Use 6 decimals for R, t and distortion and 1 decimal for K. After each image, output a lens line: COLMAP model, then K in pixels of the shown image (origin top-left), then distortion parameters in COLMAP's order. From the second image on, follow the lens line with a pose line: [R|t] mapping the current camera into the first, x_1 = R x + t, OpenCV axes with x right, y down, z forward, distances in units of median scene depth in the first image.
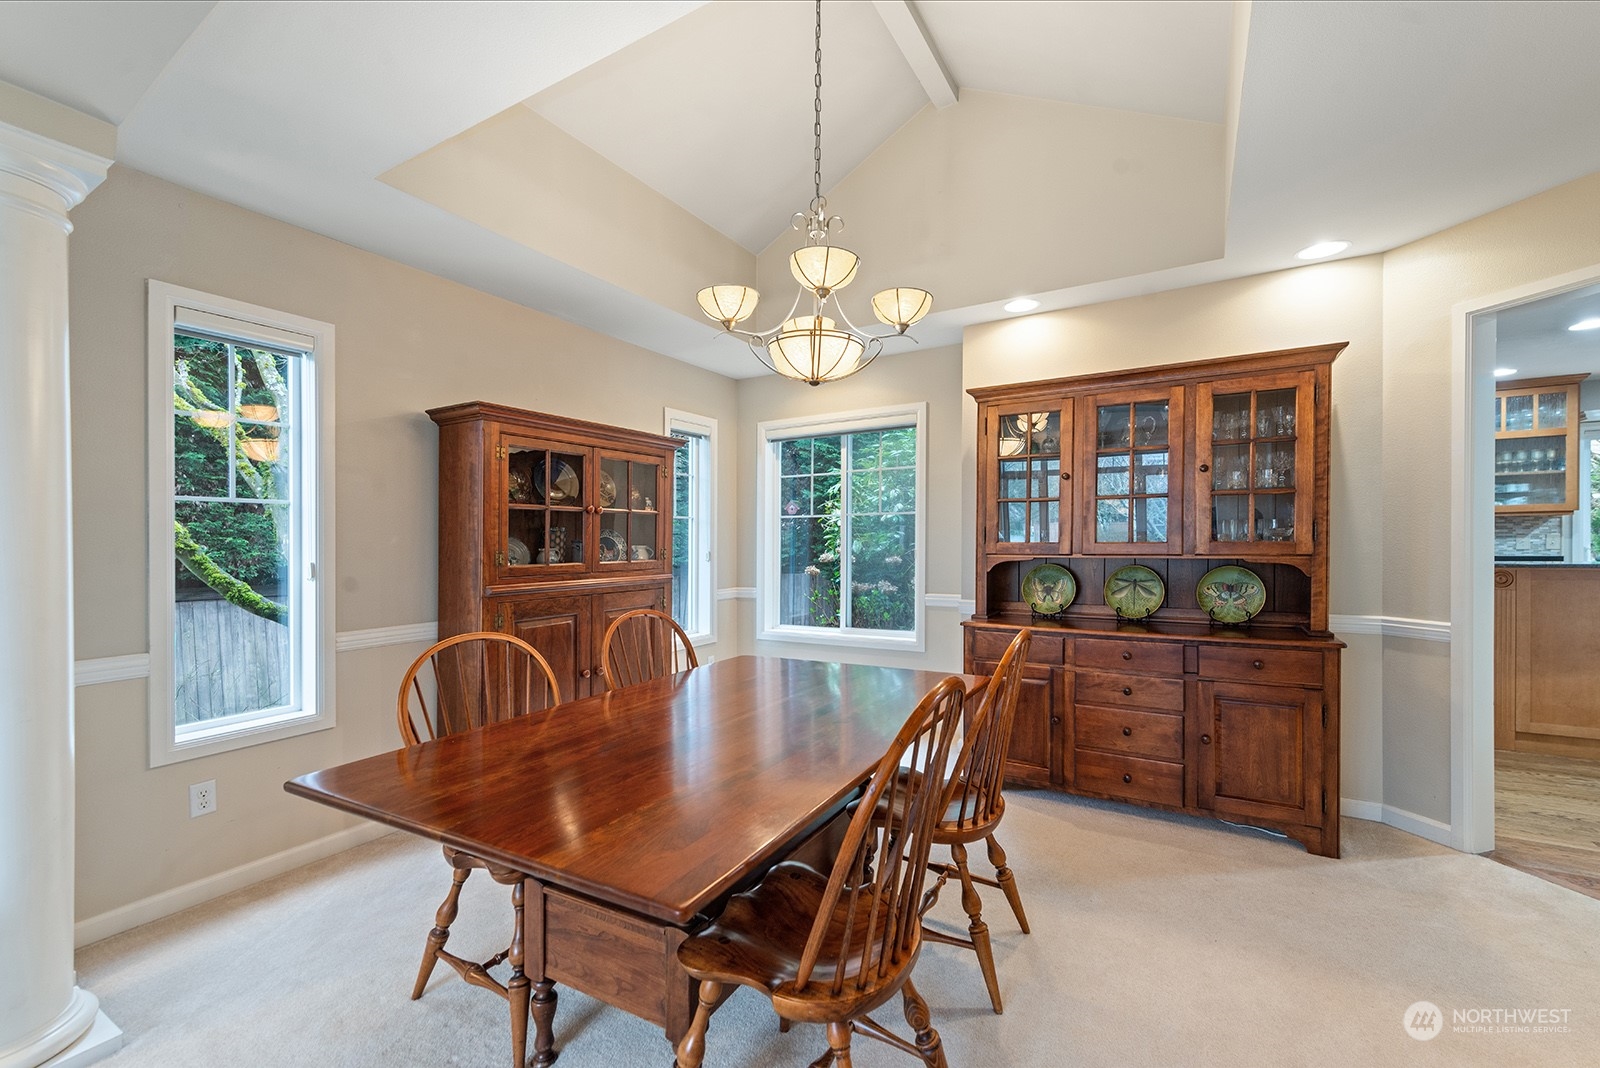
lens RADIAL K [[657.1, 0, 797.0], [0, 657.1, 542.0], [0, 0, 1]] dist [0.018119, -0.000895]
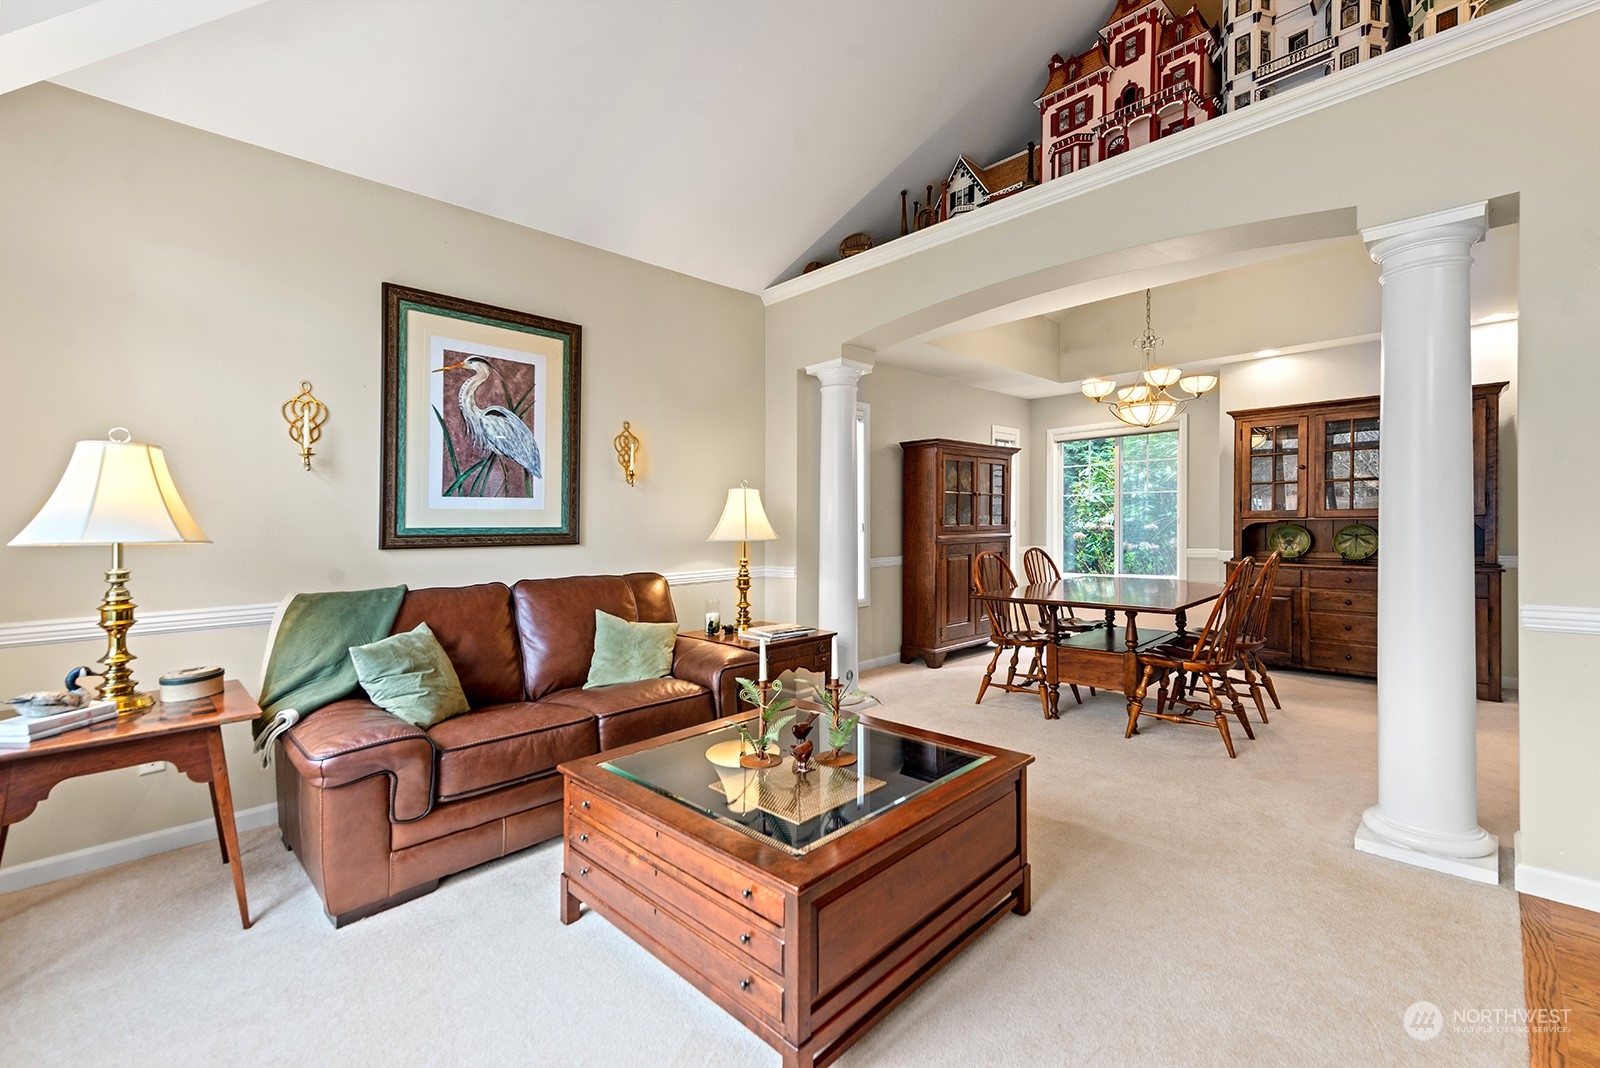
lens RADIAL K [[657.1, 0, 805.4], [0, 657.1, 520.7], [0, 0, 1]] dist [0.018119, -0.000895]
pose [[0.966632, -0.005608, -0.256106, -0.323903], [0.005757, 0.999983, -0.000166, 0.019757], [0.256103, -0.001314, 0.966649, -0.811305]]
